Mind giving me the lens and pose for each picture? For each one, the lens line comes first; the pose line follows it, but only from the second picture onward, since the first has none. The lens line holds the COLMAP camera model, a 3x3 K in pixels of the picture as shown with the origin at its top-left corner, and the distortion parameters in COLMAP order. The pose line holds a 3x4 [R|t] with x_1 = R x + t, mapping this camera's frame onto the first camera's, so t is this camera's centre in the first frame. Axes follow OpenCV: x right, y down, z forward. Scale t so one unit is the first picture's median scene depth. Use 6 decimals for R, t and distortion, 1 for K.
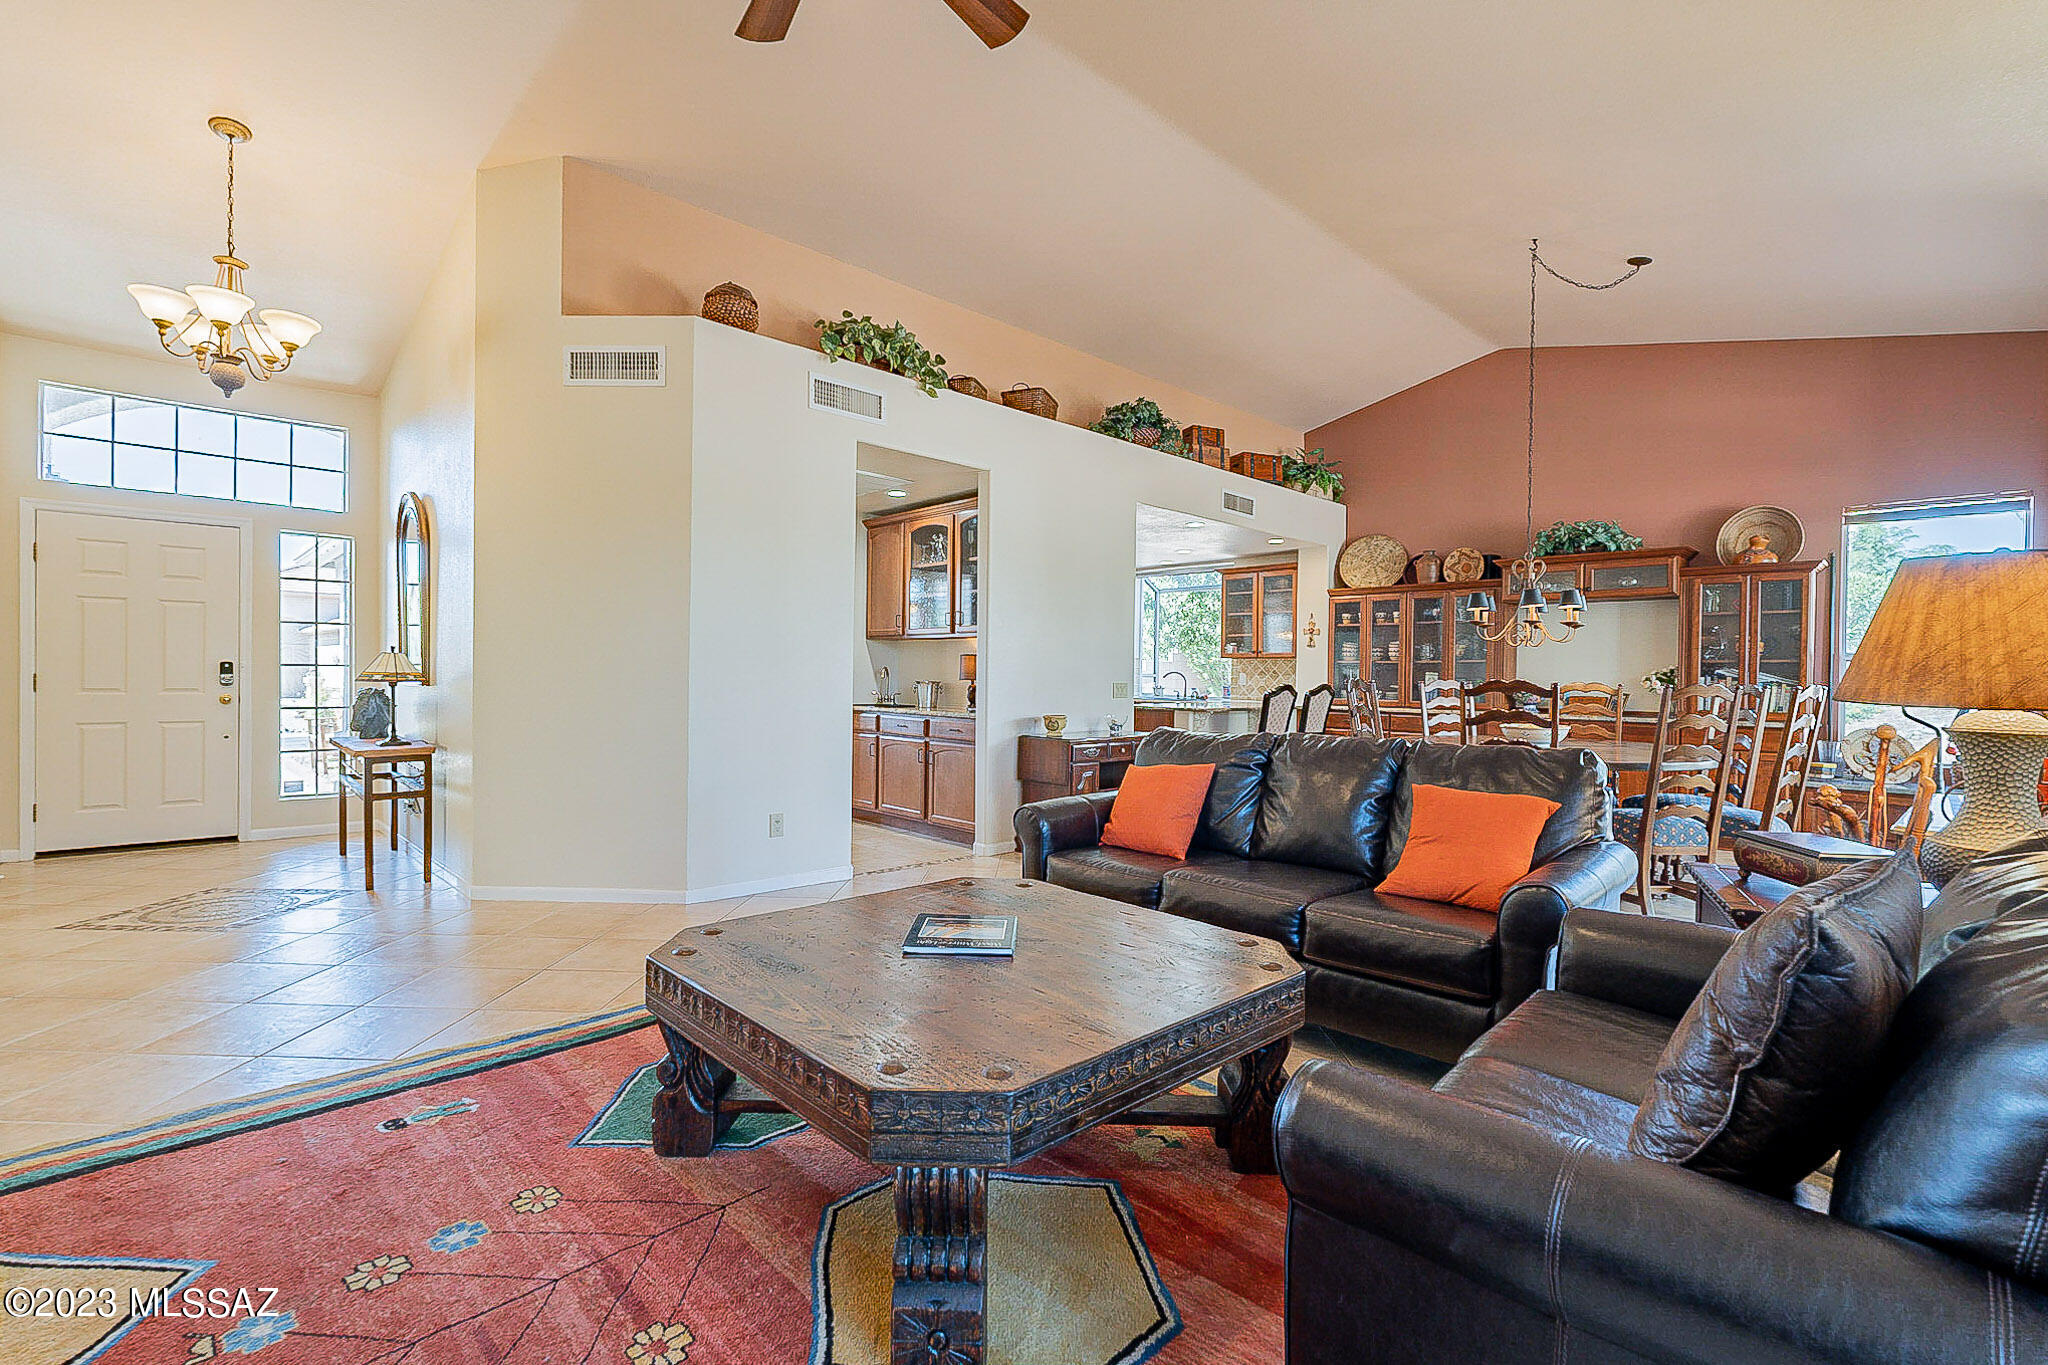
lens RADIAL K [[898.7, 0, 1026.0], [0, 898.7, 683.9], [0, 0, 1]] dist [-0.001757, 0.000031]
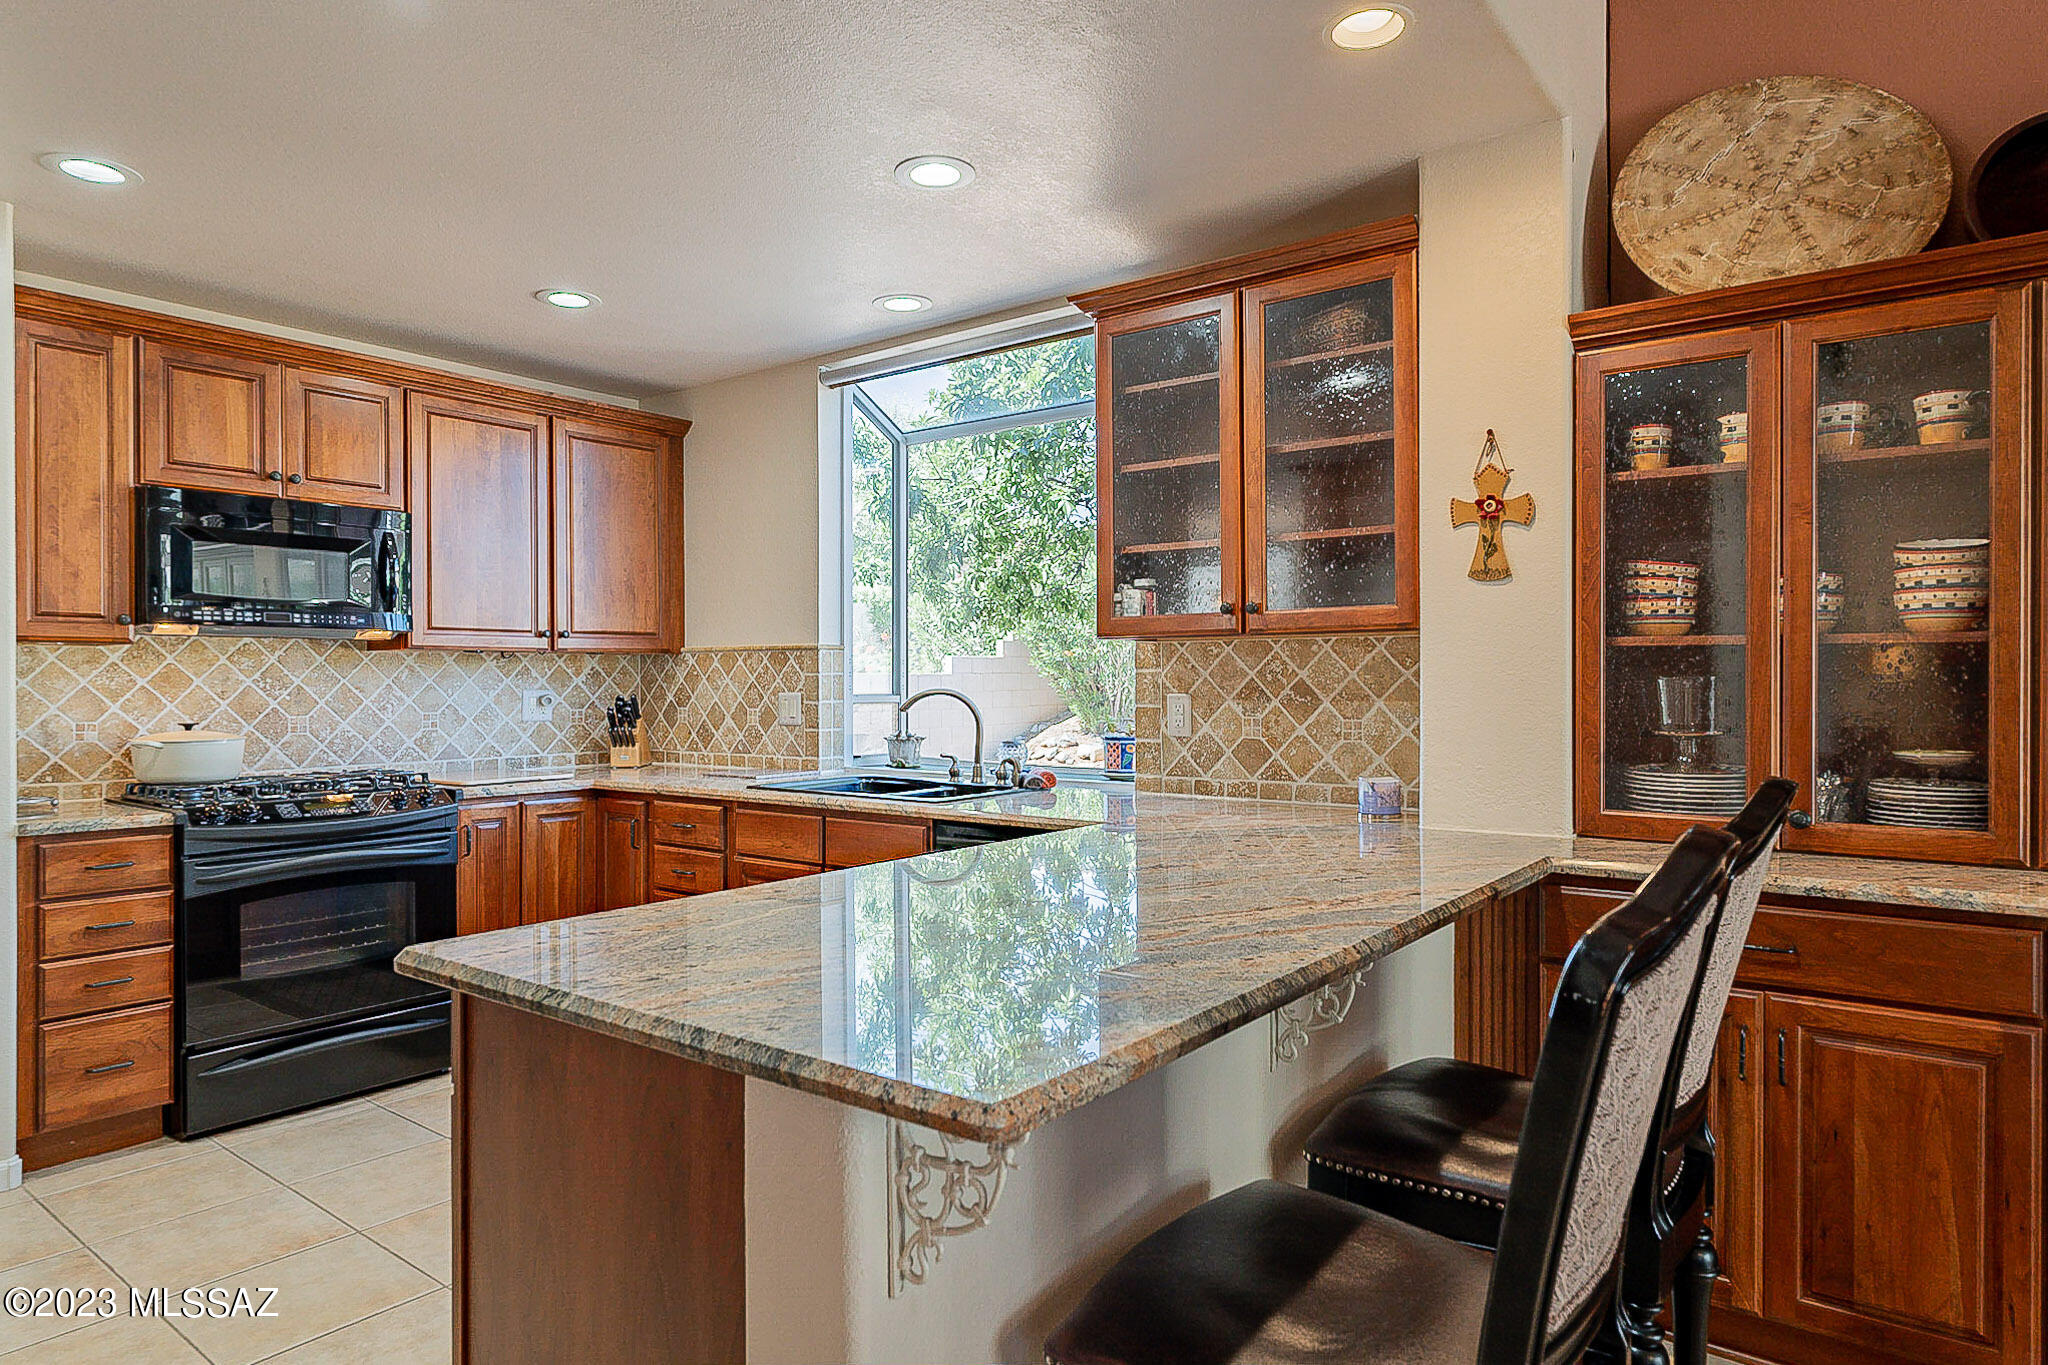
lens RADIAL K [[1205.7, 0, 1020.0], [0, 1205.7, 686.0], [0, 0, 1]] dist [0.003064, -0.000390]
pose [[0.988063, -0.017925, 0.153005, 0.158186], [0.018367, 0.999830, -0.001471, -0.016588], [-0.152952, 0.004264, 0.988224, 0.738596]]
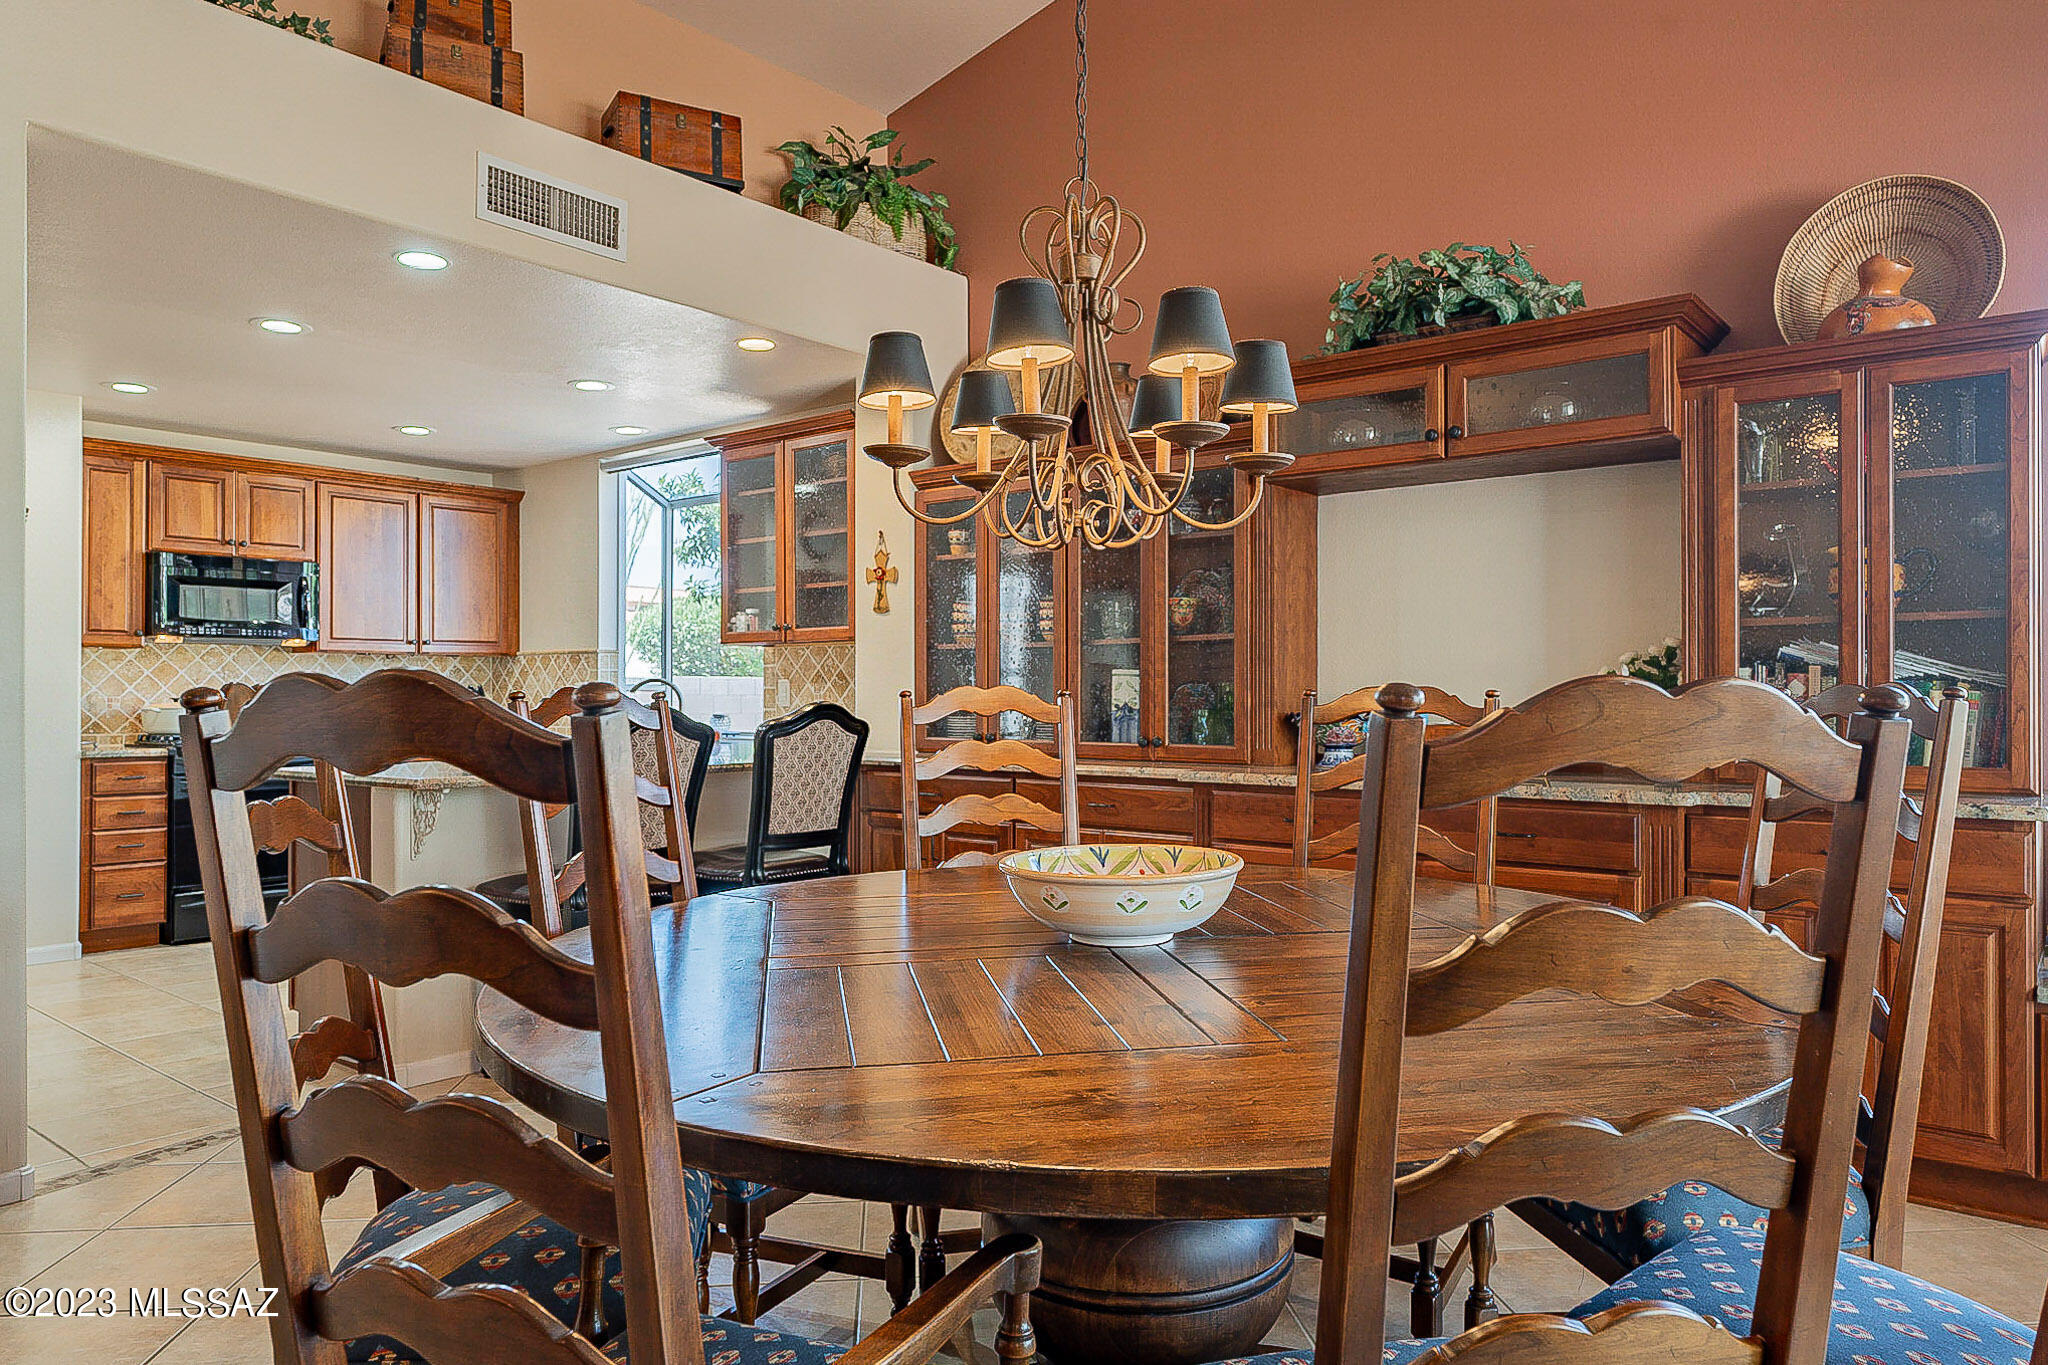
lens RADIAL K [[1332.4, 0, 1027.8], [0, 1332.4, 685.2], [0, 0, 1]] dist [0.002712, -0.004058]
pose [[0.991732, -0.014620, 0.127487, 0.313712], [0.016431, 0.999778, -0.013165, 0.001224], [-0.127267, 0.015151, 0.991753, 0.398159]]
